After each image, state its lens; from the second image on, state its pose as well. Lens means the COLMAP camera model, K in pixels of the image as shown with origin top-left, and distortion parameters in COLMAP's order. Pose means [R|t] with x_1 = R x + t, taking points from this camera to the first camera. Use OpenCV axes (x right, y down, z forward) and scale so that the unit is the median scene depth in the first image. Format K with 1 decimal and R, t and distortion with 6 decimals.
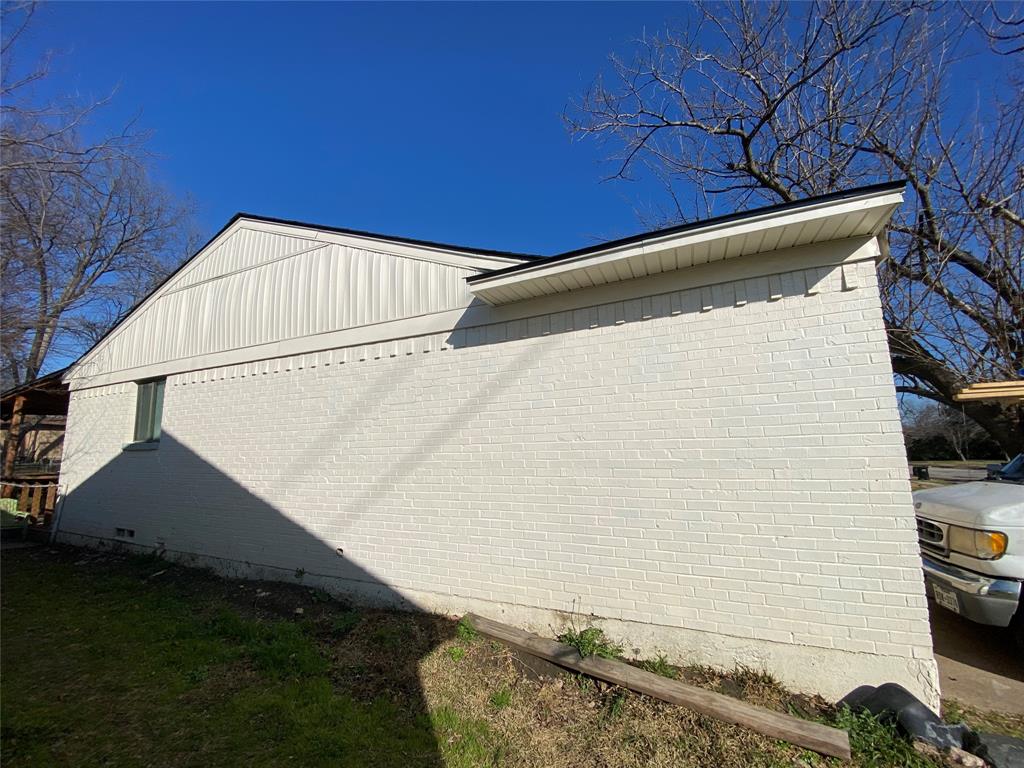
lens RADIAL K [[413.3, 0, 512.0], [0, 413.3, 384.0], [0, 0, 1]] dist [0.050300, -0.044977]
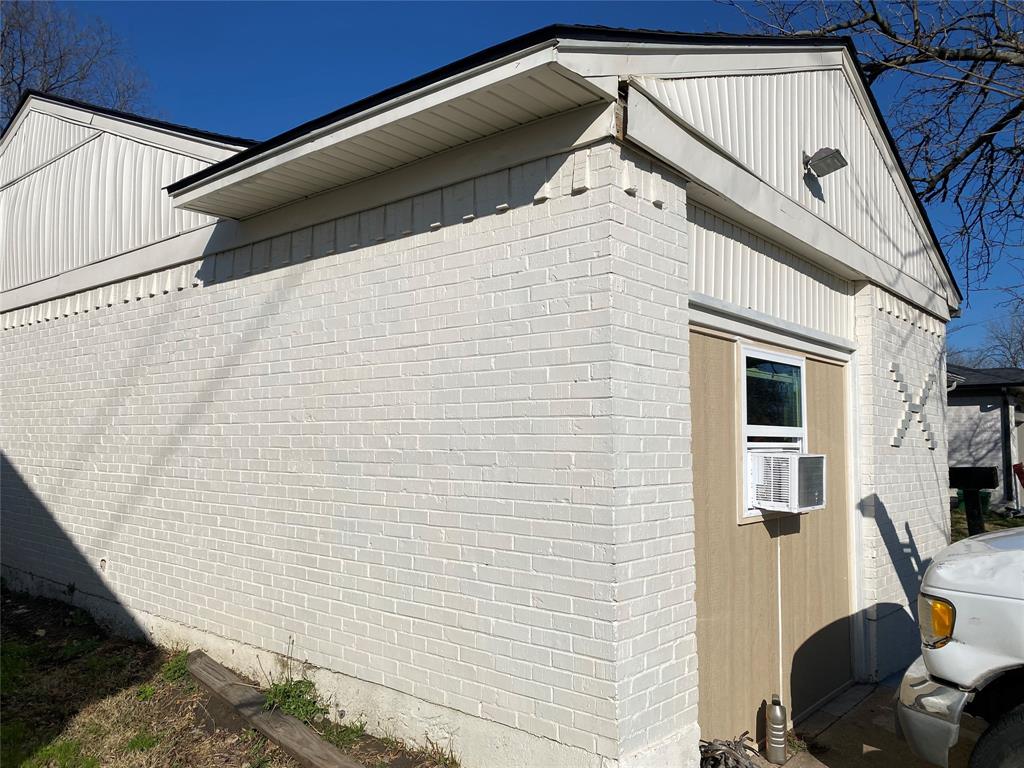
lens RADIAL K [[777.7, 0, 512.0], [0, 777.7, 384.0], [0, 0, 1]] dist [0.039818, -0.004909]
pose [[0.963267, 0.015762, -0.268081, 0.857030], [0.004217, 0.997265, 0.073786, -0.019143], [0.268511, -0.072207, 0.960567, -0.154654]]
